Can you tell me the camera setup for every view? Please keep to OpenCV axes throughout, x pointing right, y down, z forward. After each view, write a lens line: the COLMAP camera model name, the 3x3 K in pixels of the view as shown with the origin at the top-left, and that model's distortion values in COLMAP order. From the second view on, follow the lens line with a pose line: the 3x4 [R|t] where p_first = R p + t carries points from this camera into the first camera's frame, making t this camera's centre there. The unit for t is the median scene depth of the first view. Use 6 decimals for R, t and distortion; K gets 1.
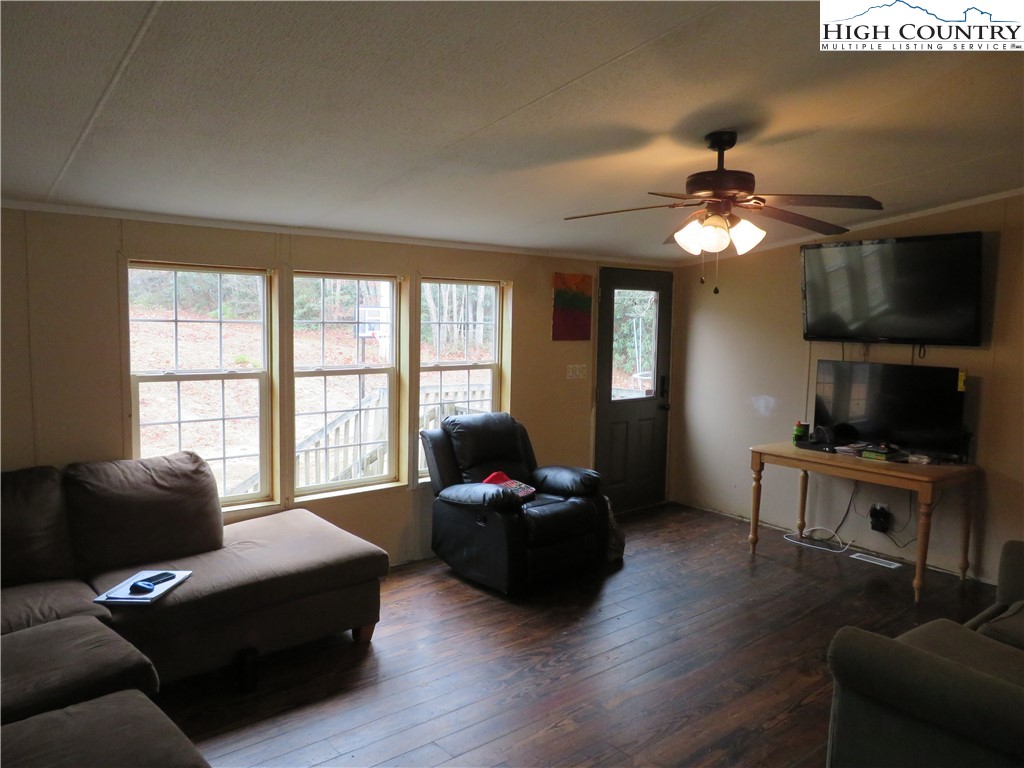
lens RADIAL K [[726.8, 0, 510.6], [0, 726.8, 383.8], [0, 0, 1]] dist [-0.016192, 0.003122]
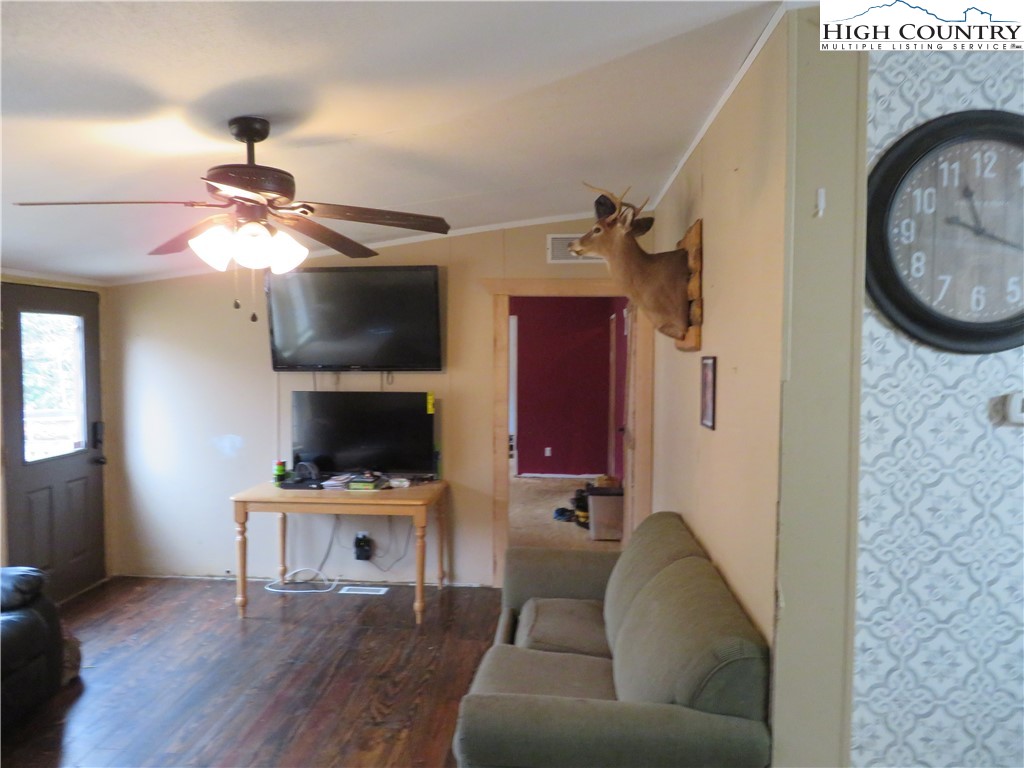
lens RADIAL K [[726.8, 0, 513.6], [0, 726.8, 383.1], [0, 0, 1]] dist [-0.016192, 0.003122]
pose [[0.687654, -0.051917, 0.724180, -0.058513], [0.077998, 0.996950, -0.002591, -0.019959], [-0.721837, 0.058266, 0.689606, 0.153591]]
